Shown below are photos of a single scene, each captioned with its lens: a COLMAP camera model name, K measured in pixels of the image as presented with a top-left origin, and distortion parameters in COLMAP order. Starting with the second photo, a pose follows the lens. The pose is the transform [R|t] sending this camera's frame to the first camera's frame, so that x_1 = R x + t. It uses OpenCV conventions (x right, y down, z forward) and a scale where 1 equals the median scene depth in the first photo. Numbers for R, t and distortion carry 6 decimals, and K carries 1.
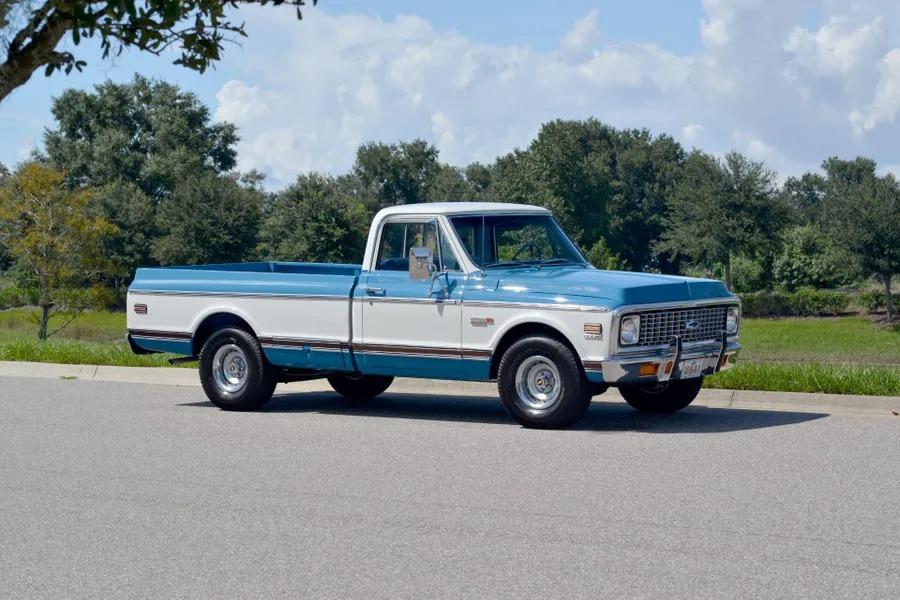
lens RADIAL K [[2210.7, 0, 450.0], [0, 2210.7, 300.0], [0, 0, 1]] dist [0.105459, 0.385484]
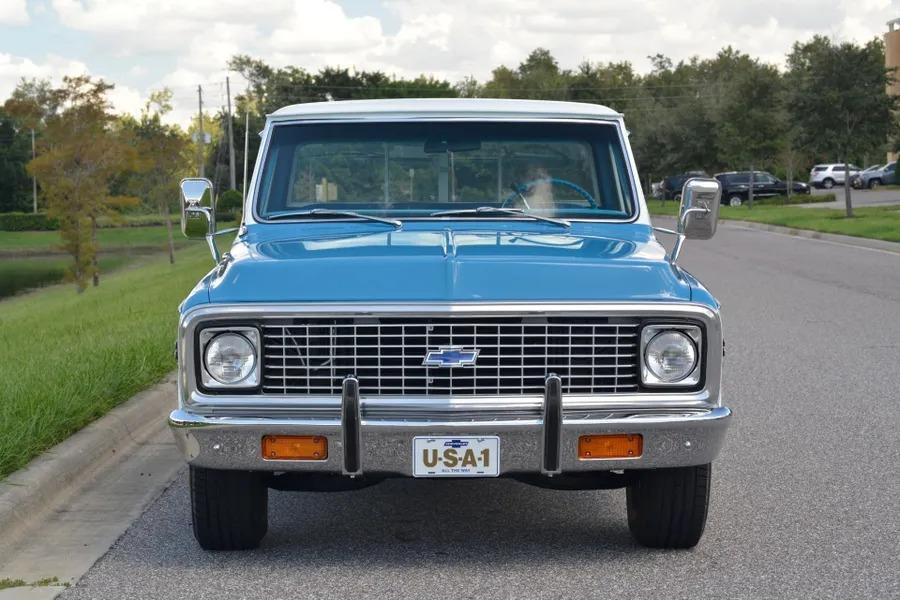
lens RADIAL K [[2210.7, 0, 450.0], [0, 2210.7, 300.0], [0, 0, 1]] dist [0.105459, 0.385484]
pose [[0.602587, 0.050133, -0.796477, 0.461636], [-0.039304, 0.998678, 0.033124, -0.014862], [0.797084, 0.011344, 0.603761, 0.733992]]
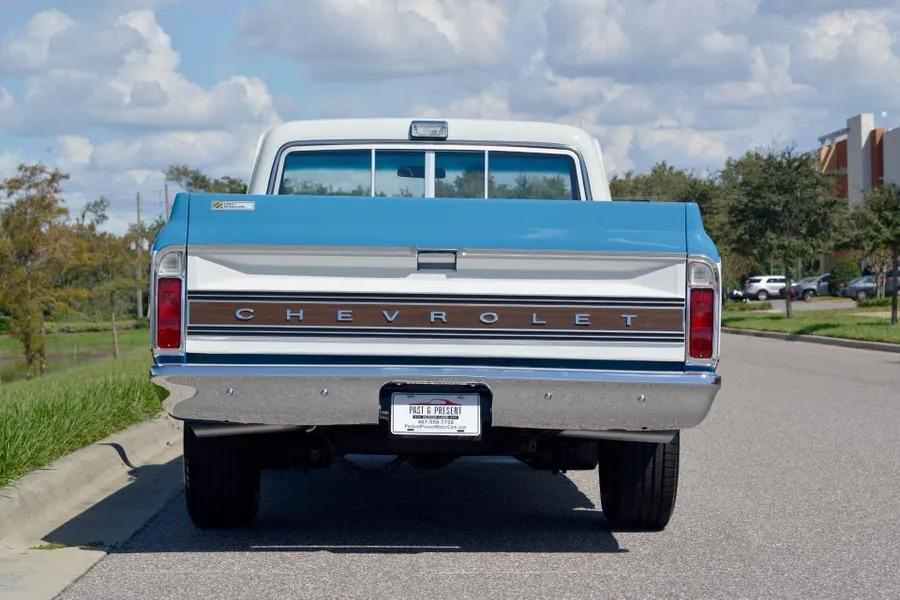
lens RADIAL K [[2210.7, 0, 450.0], [0, 2210.7, 300.0], [0, 0, 1]] dist [0.105459, 0.385484]
pose [[0.626706, 0.013523, -0.779138, 0.468428], [-0.047140, 0.998676, -0.020584, 0.014678], [0.777828, 0.049629, 0.626514, 0.703228]]
